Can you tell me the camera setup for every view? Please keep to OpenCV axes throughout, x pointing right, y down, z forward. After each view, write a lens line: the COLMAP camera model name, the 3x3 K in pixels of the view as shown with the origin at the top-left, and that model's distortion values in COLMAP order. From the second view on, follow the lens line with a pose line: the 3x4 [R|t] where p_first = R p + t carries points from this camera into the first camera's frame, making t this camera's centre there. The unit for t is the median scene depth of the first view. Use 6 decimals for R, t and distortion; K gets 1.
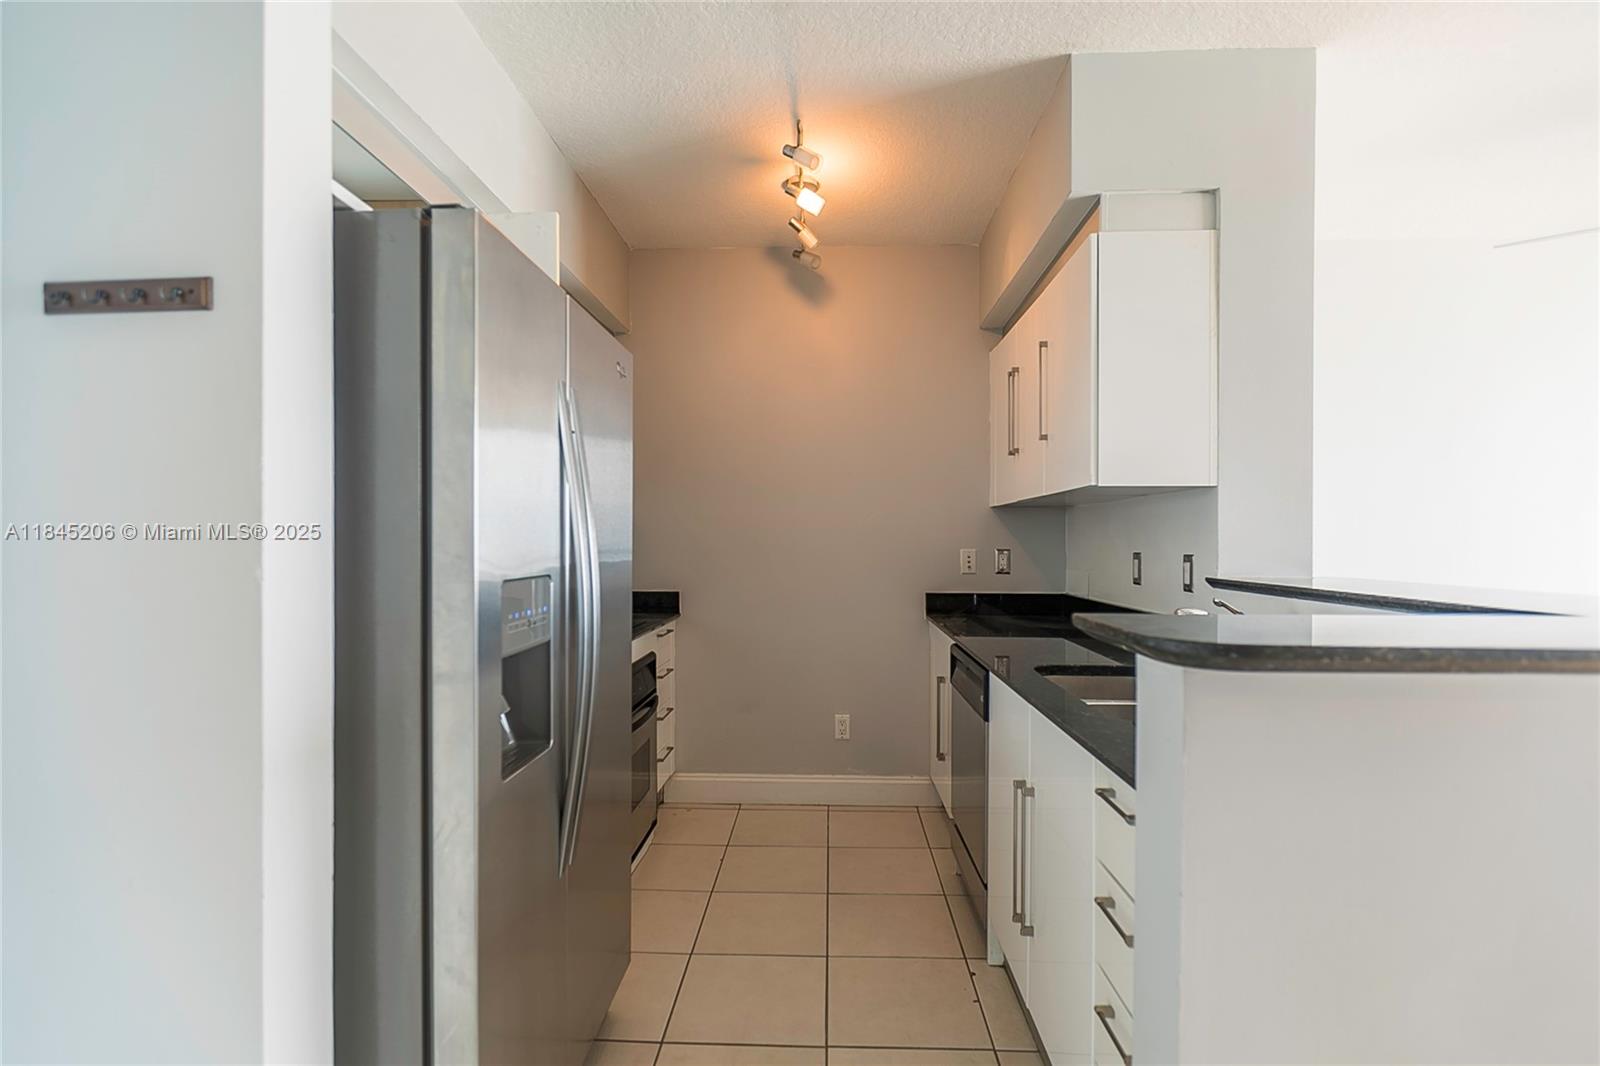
lens RADIAL K [[780.1, 0, 801.2], [0, 780.1, 539.4], [0, 0, 1]] dist [0.000087, -0.000655]
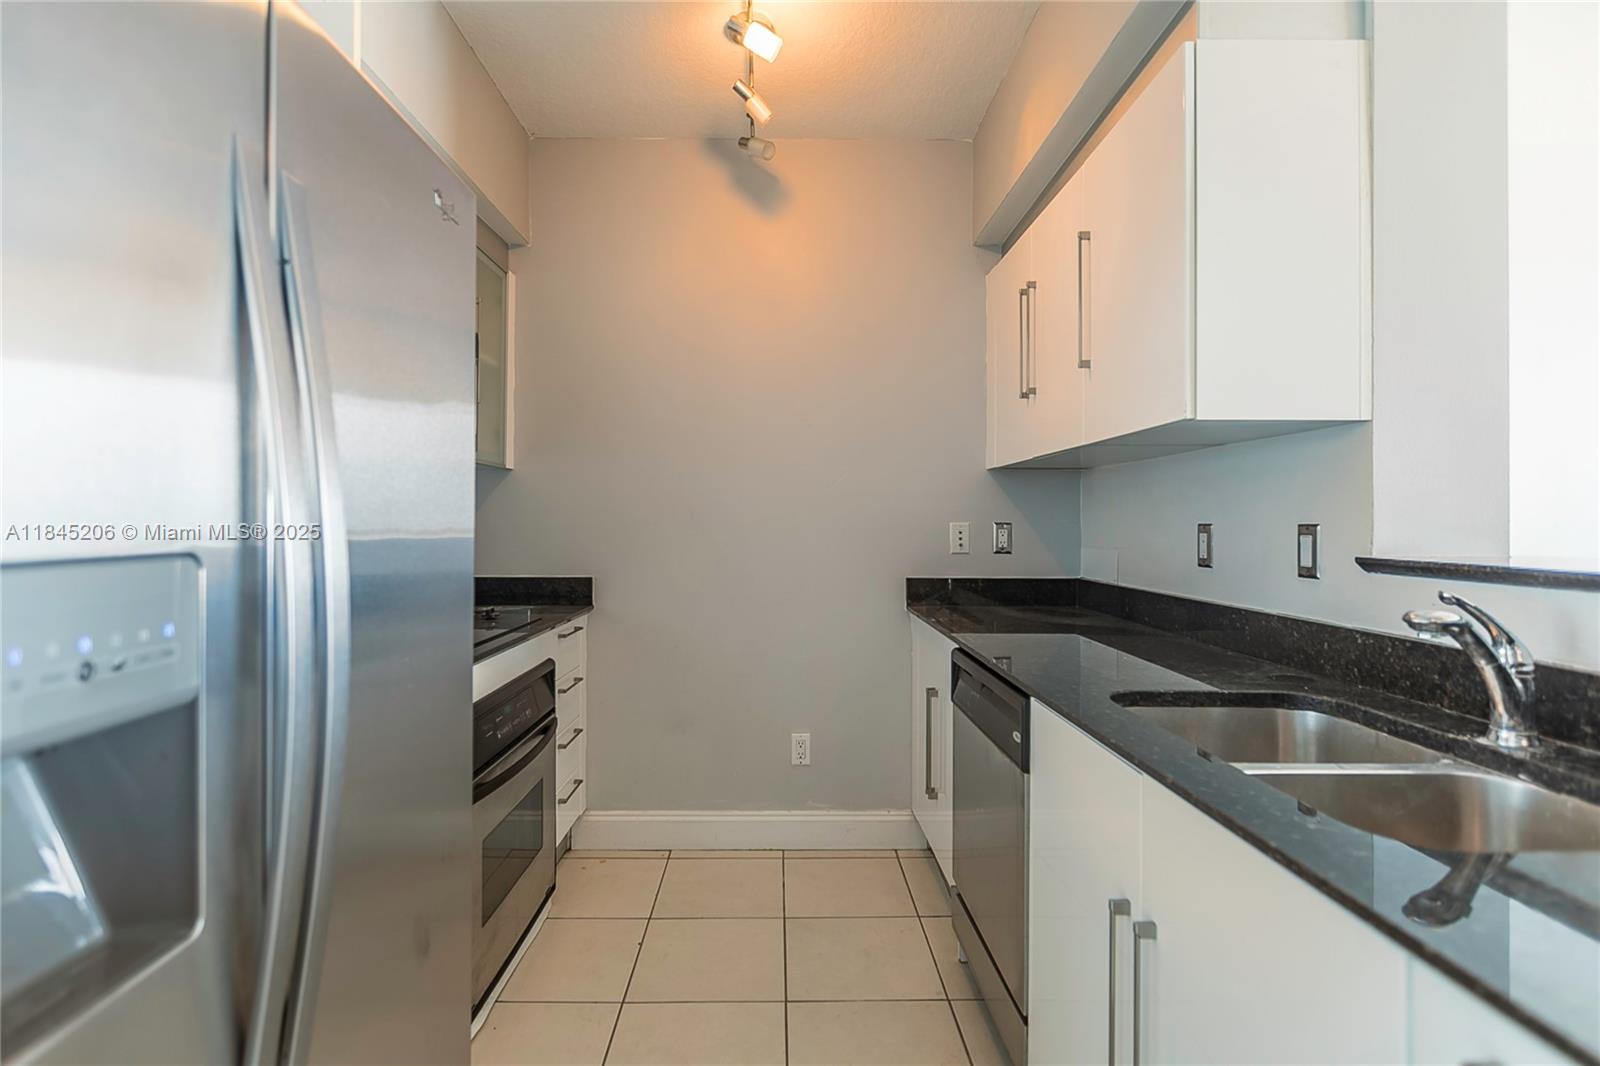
lens RADIAL K [[791.4, 0, 788.7], [0, 791.4, 515.8], [0, 0, 1]] dist [0.000626, -0.000096]
pose [[0.998687, 0.000649, 0.051219, -0.000987], [-0.000325, 0.999980, -0.006333, 0.012367], [-0.051222, 0.006308, 0.998667, 0.237983]]
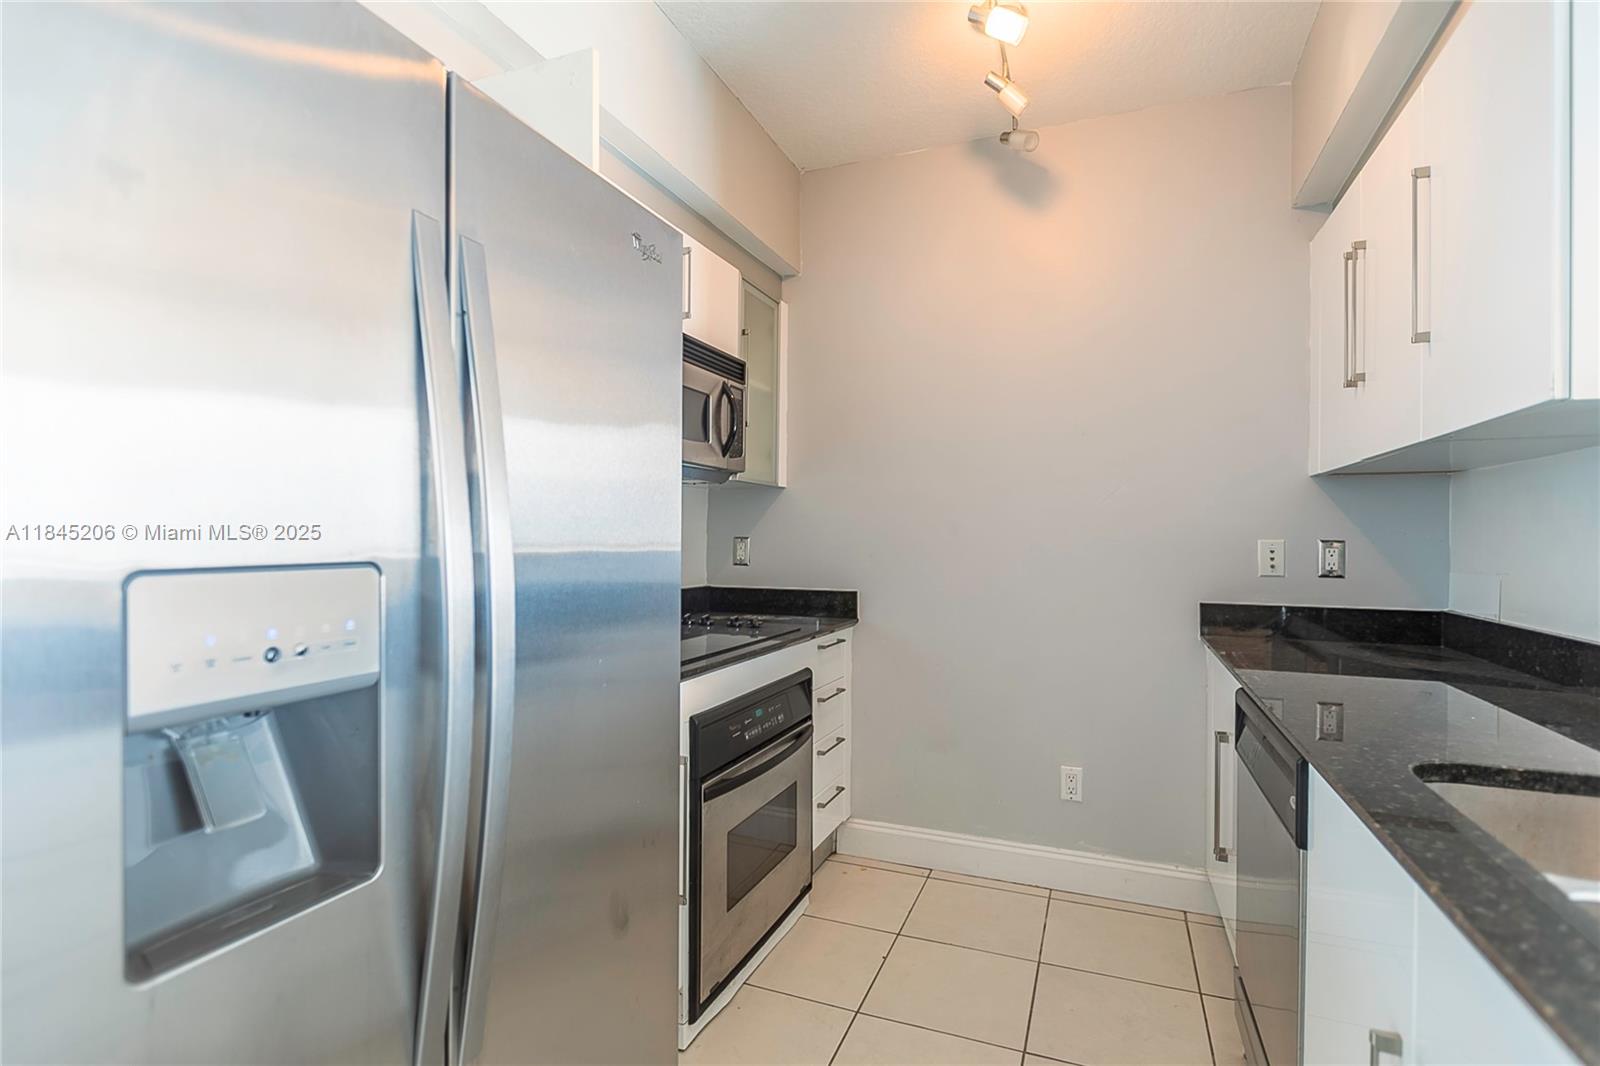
lens RADIAL K [[783.9, 0, 794.8], [0, 783.9, 536.5], [0, 0, 1]] dist [0.001263, -0.000113]
pose [[0.942387, 0.003659, -0.334504, 0.062248], [-0.003597, 0.999993, 0.000806, 0.012200], [0.334505, 0.000443, 0.942394, 0.263925]]
